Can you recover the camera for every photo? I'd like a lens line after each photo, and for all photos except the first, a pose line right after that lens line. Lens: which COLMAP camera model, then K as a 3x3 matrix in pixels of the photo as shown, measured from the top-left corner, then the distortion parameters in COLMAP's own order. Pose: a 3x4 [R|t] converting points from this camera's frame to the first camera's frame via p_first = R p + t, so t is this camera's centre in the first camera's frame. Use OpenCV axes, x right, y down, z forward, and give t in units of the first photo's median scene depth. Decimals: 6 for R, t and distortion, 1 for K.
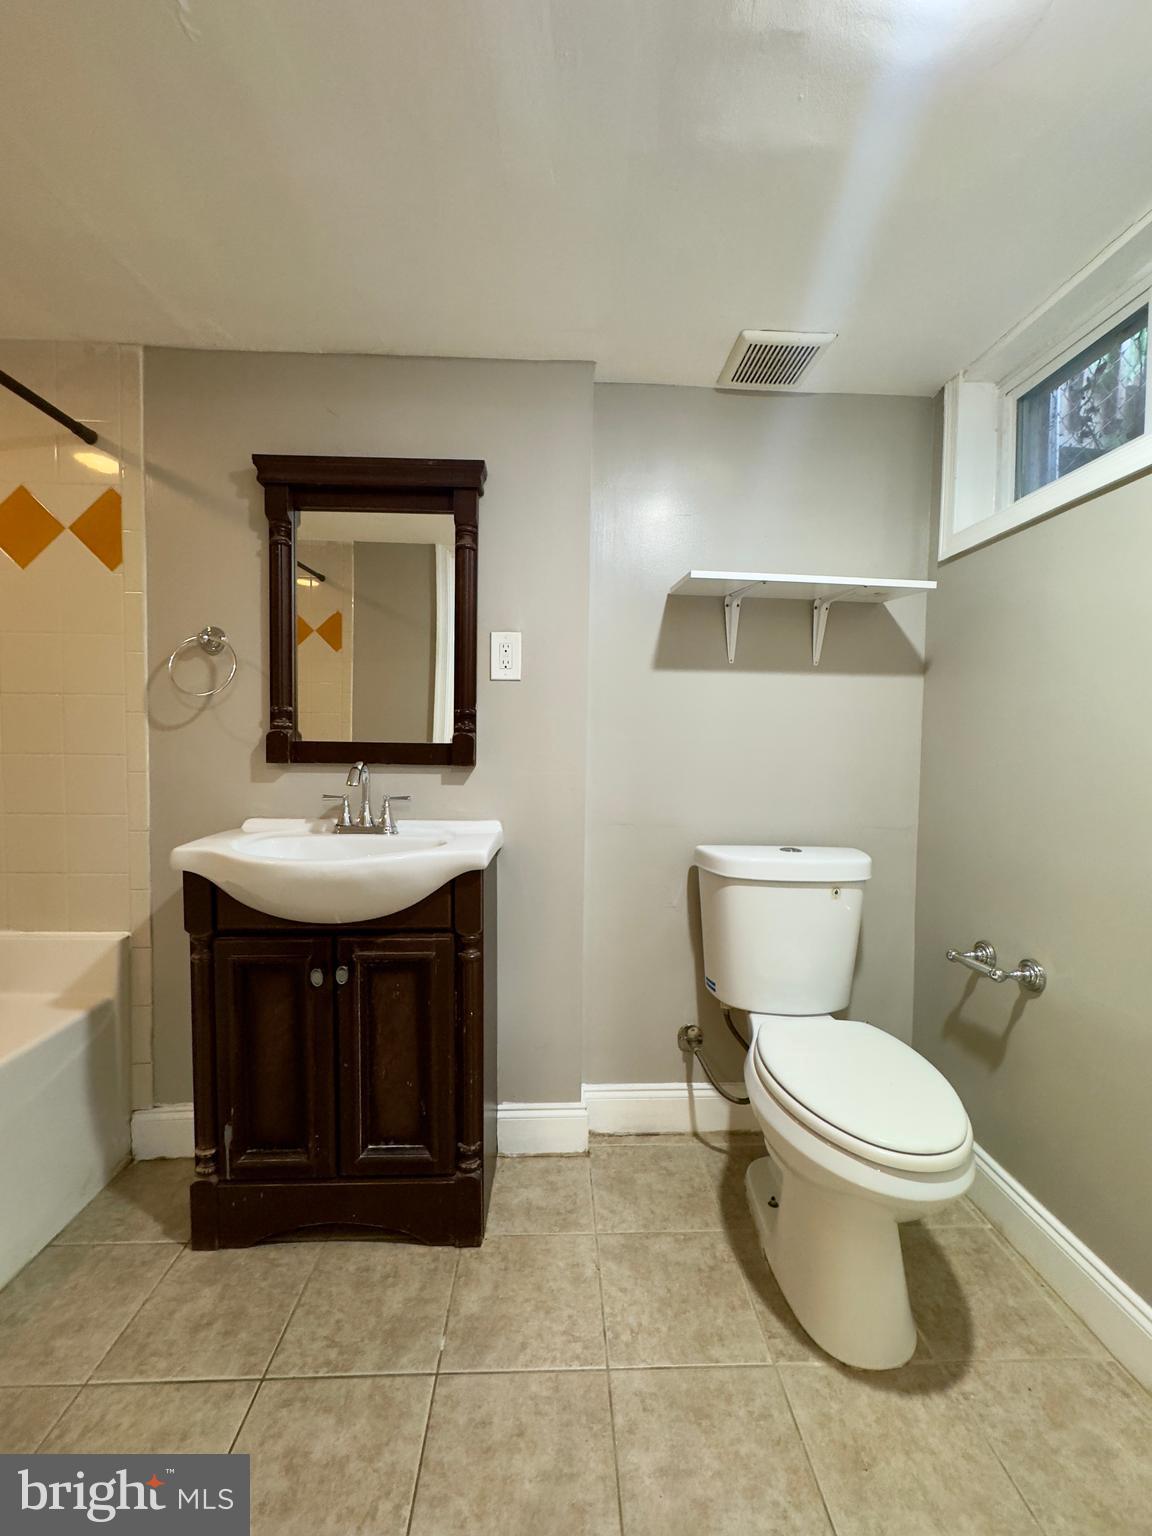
lens RADIAL K [[614.1, 0, 572.1], [0, 614.1, 768.2], [0, 0, 1]] dist [-0.000512, 0.002763]
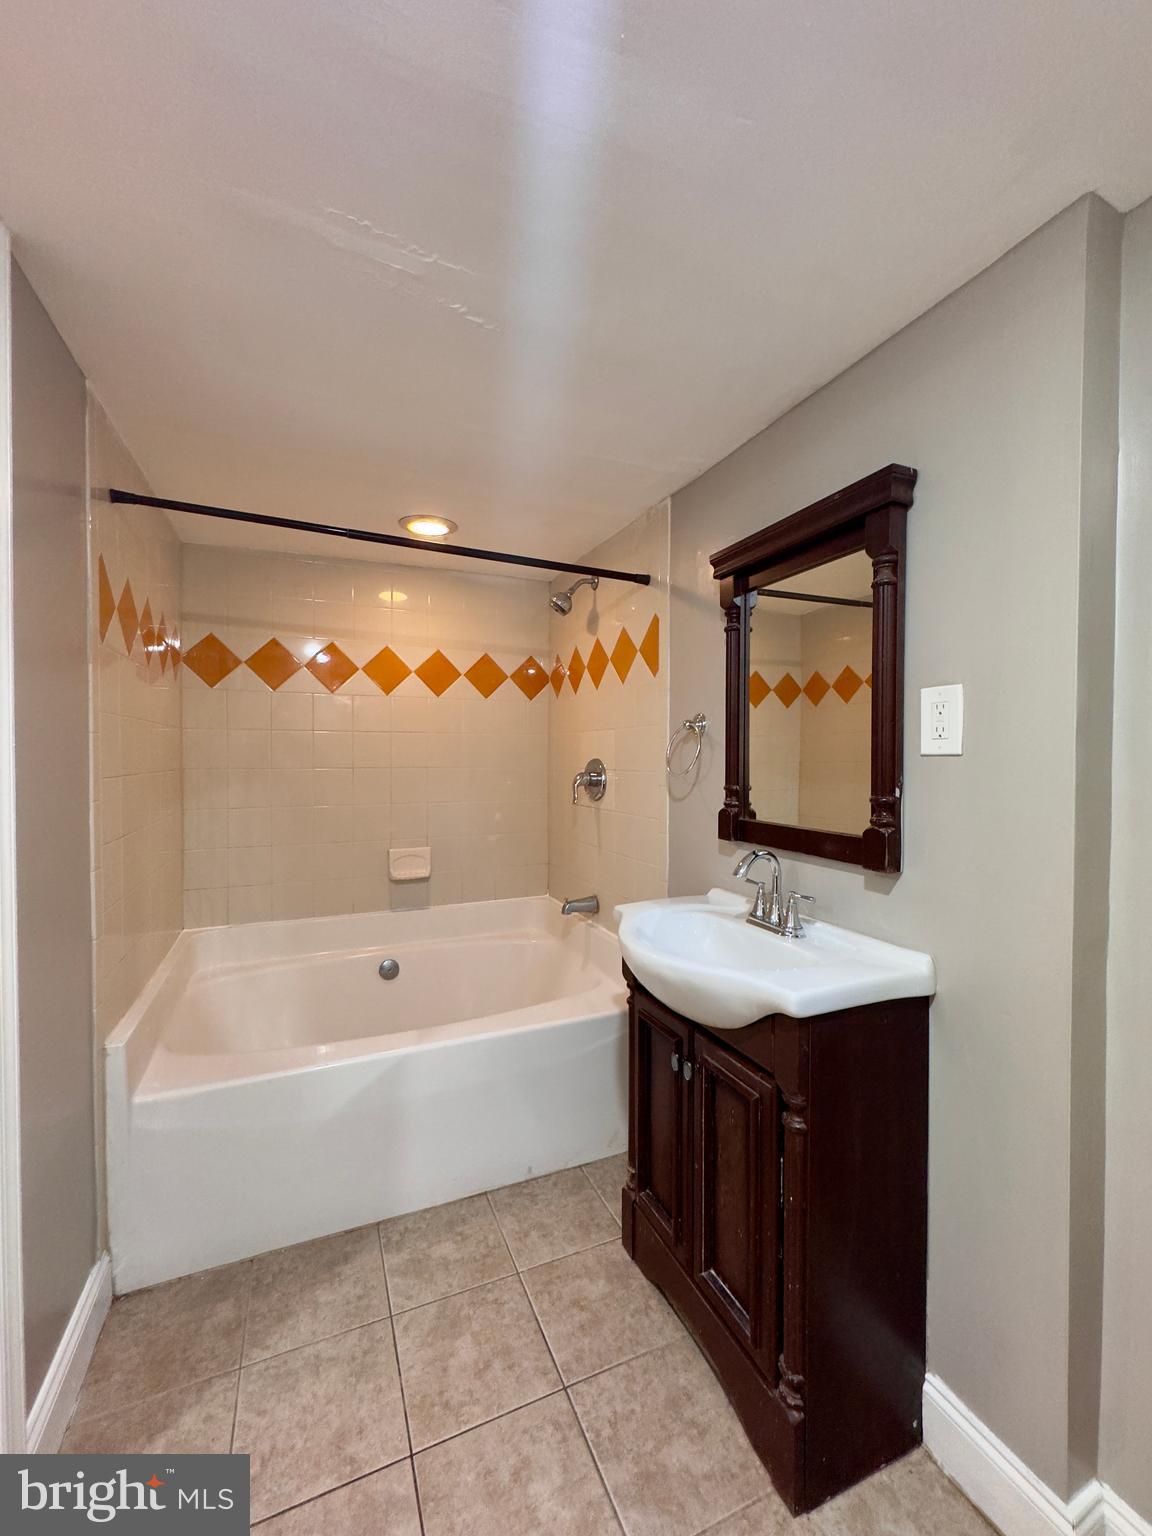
lens RADIAL K [[614.1, 0, 572.1], [0, 614.1, 768.2], [0, 0, 1]] dist [-0.000512, 0.002763]
pose [[0.368016, 0.003562, -0.929813, 0.396753], [-0.035711, 0.999309, -0.010306, -0.111348], [0.929133, 0.036997, 0.367889, 0.375291]]
